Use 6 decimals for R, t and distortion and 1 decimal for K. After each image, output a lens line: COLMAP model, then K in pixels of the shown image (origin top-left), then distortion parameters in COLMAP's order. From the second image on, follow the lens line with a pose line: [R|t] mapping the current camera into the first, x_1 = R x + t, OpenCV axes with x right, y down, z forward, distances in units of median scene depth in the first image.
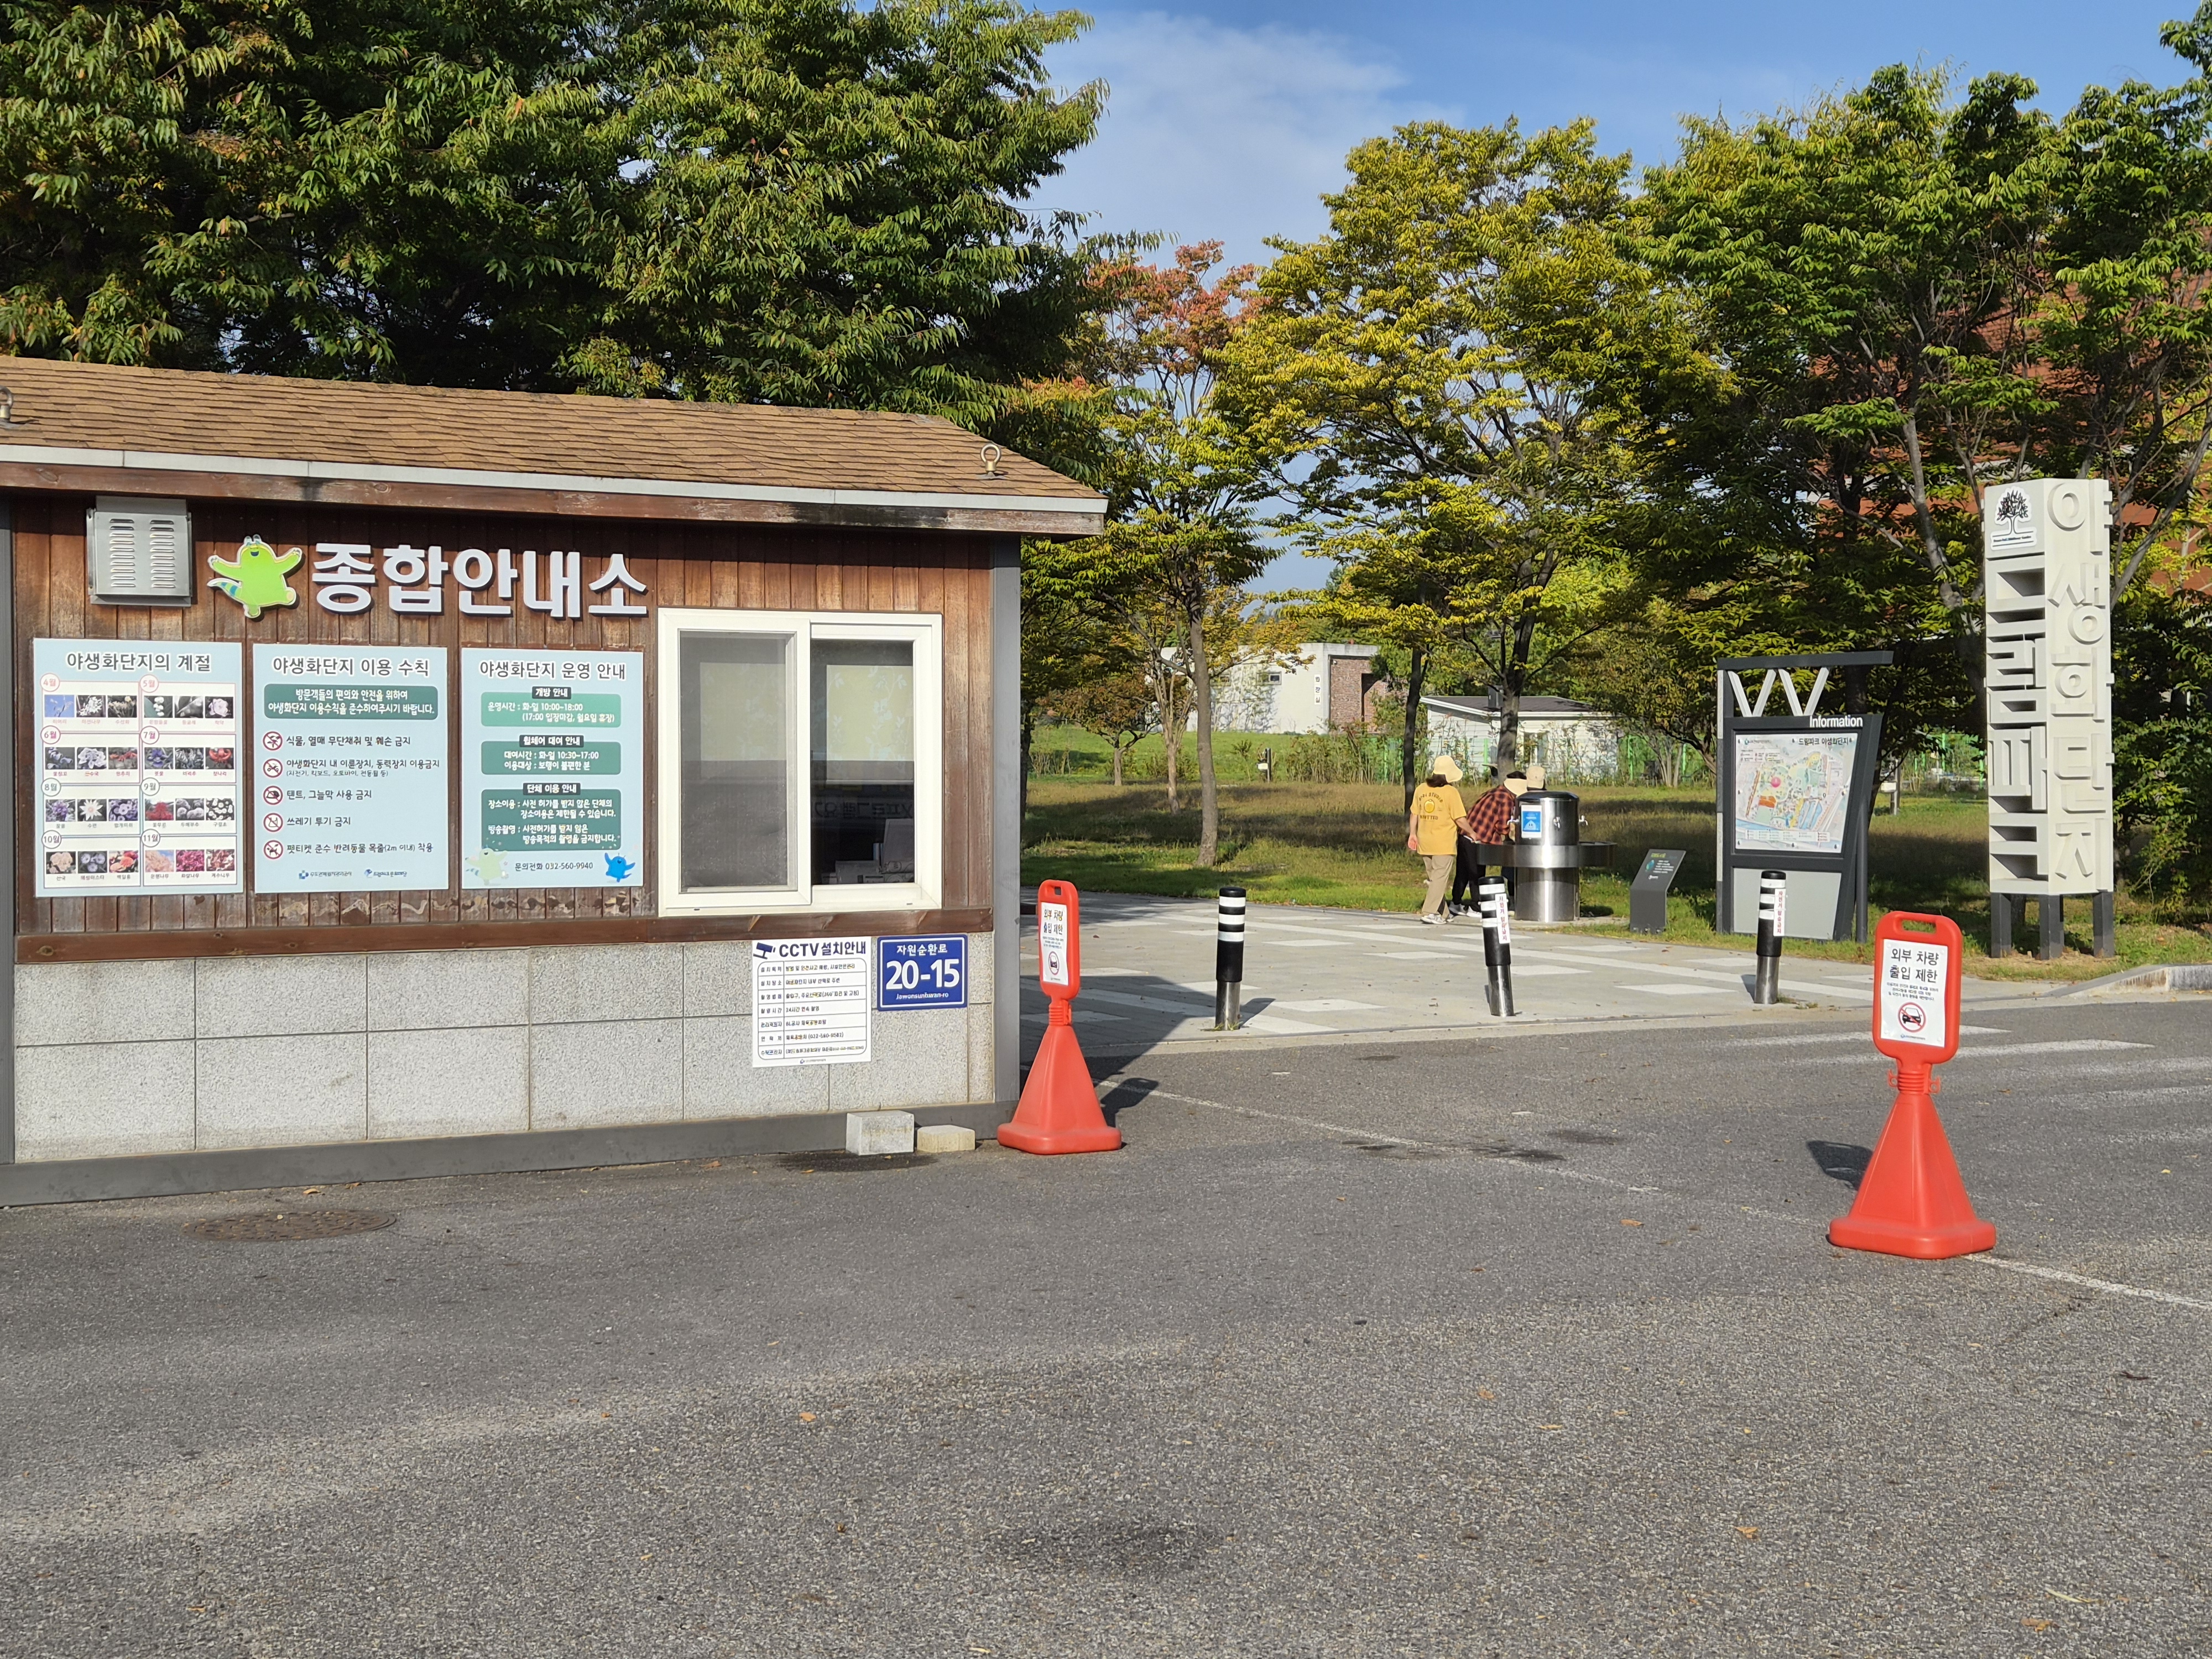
lens RADIAL K [[2972.8, 0, 1105.8], [0, 2972.8, 829.2], [0, 0, 1]] dist [0.048279, 0.000000]
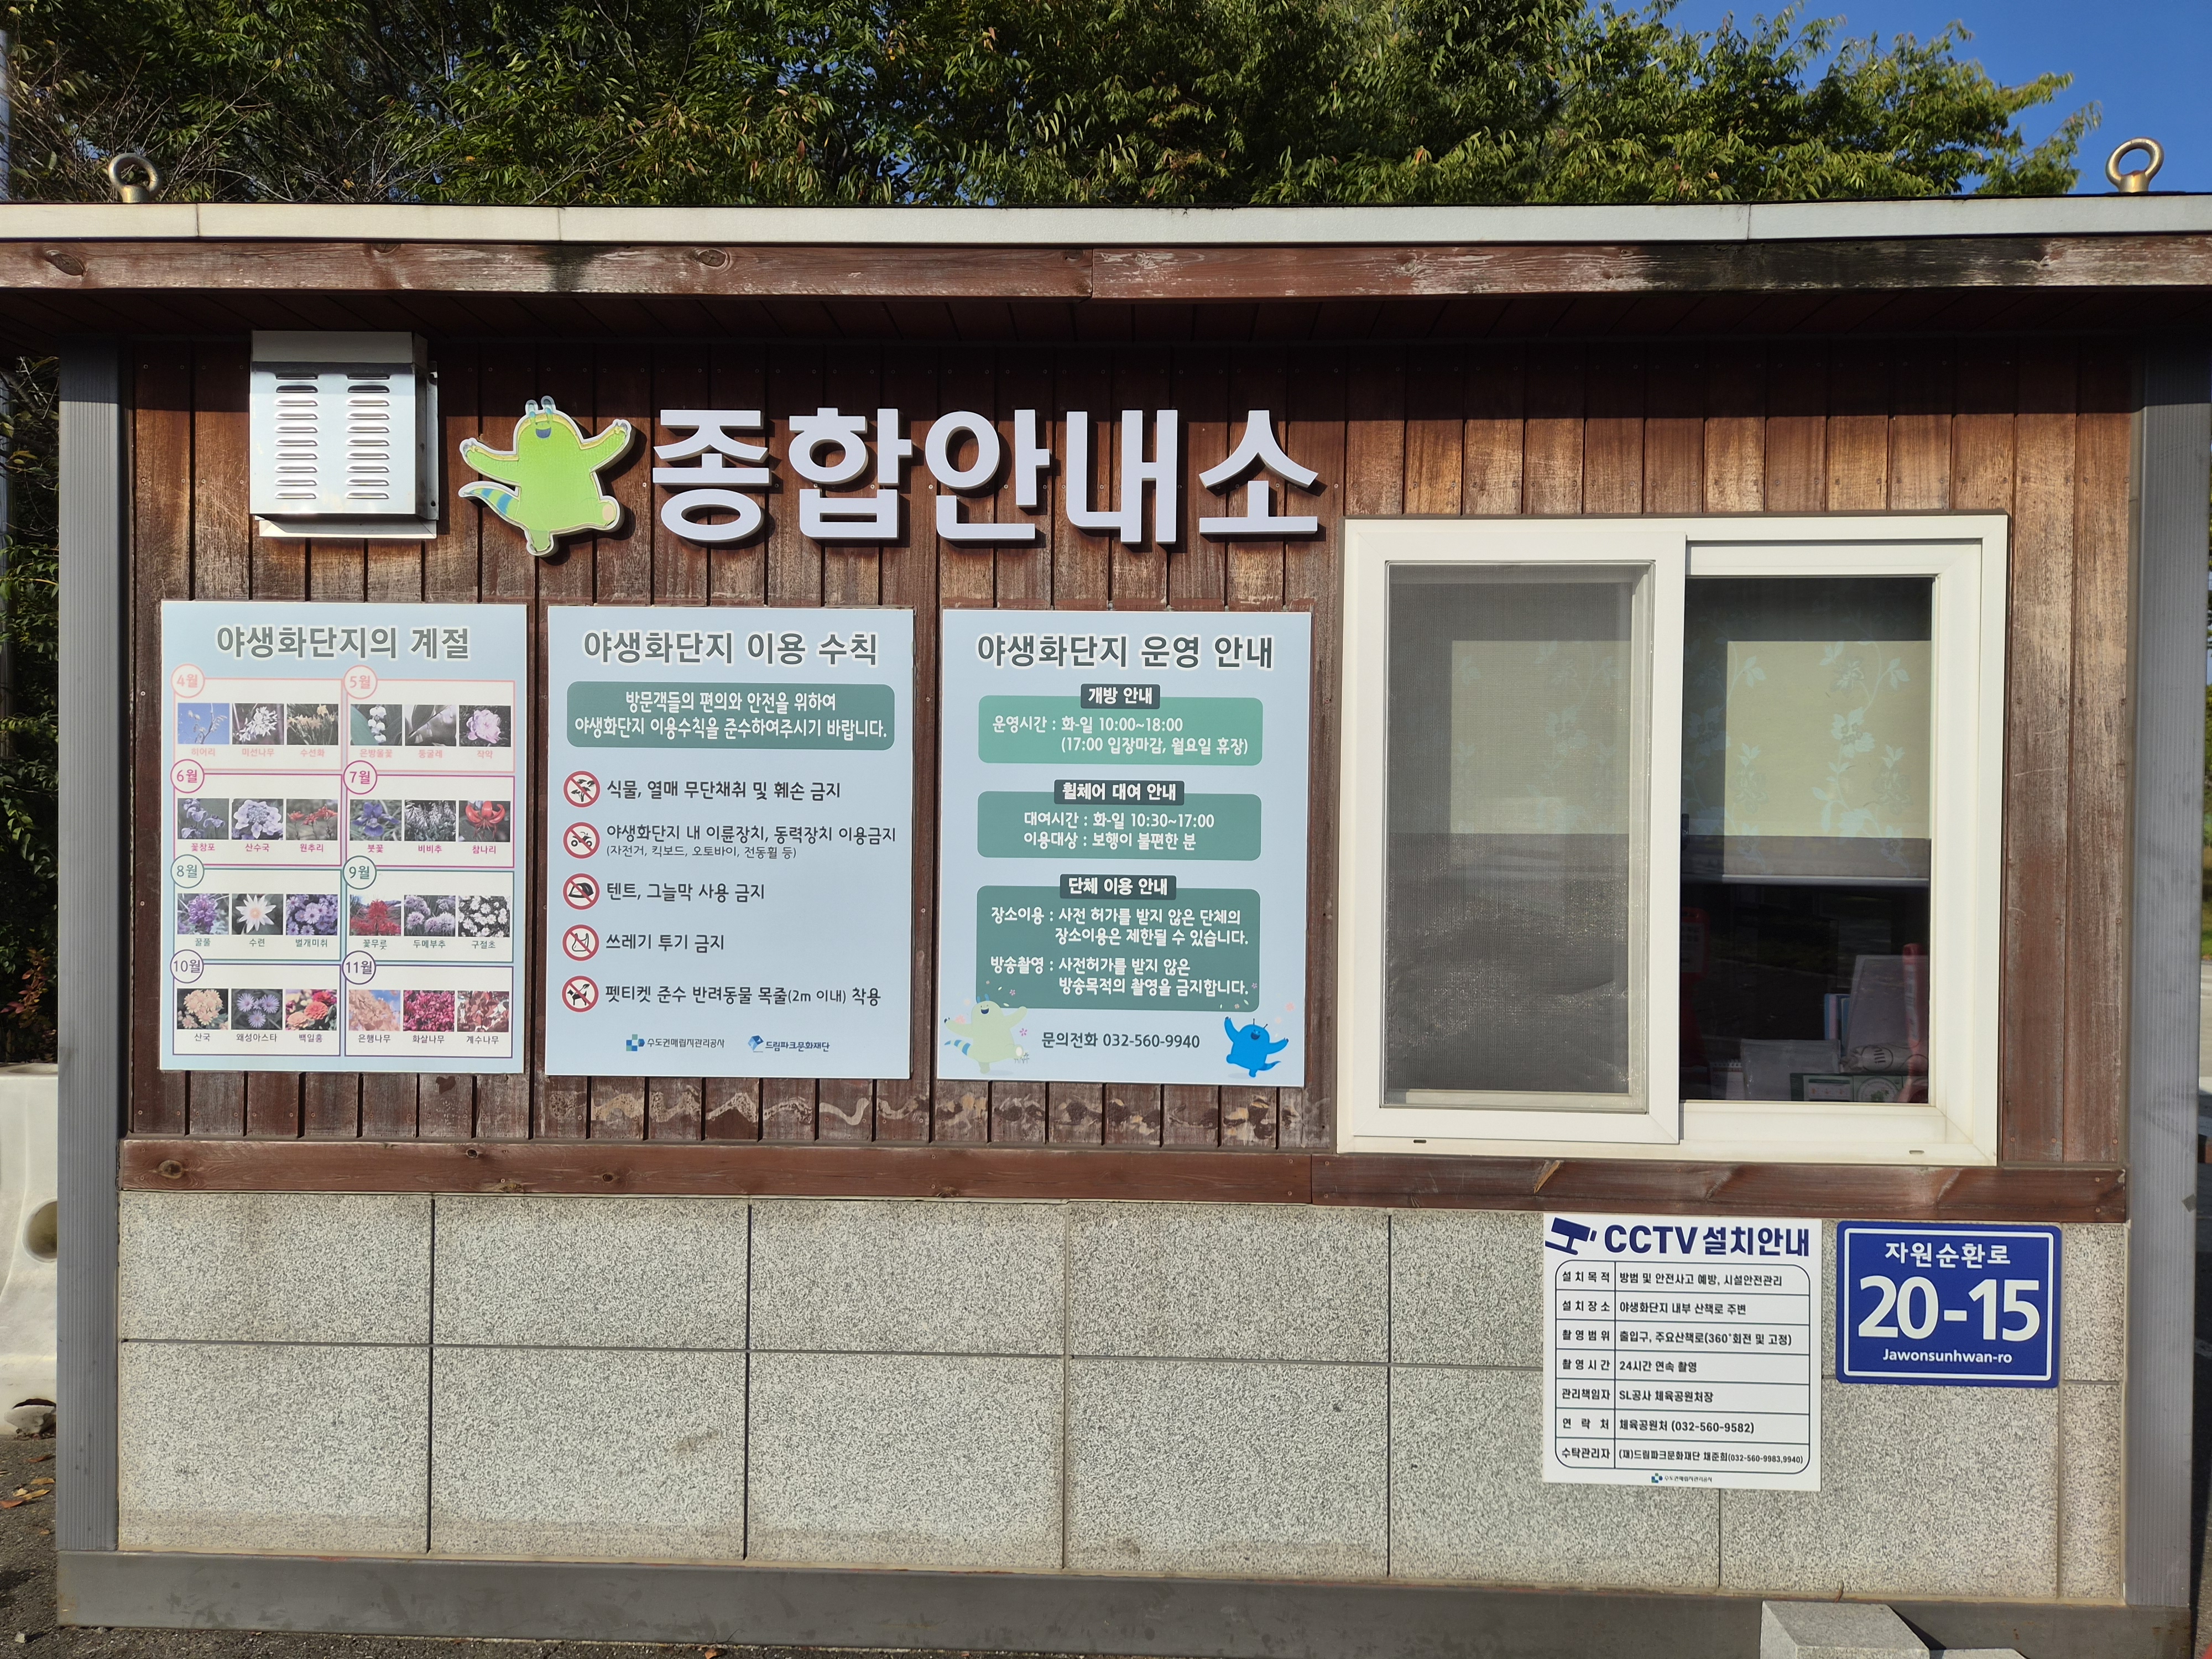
lens RADIAL K [[1481.0, 0, 1088.9], [0, 1481.0, 831.6], [0, 0, 1]] dist [0.052829, -0.032136]
pose [[0.869439, 0.012010, -0.493894, -0.067907], [-0.019942, 0.999743, -0.010794, -0.020312], [0.493638, 0.019234, 0.869455, 0.791061]]
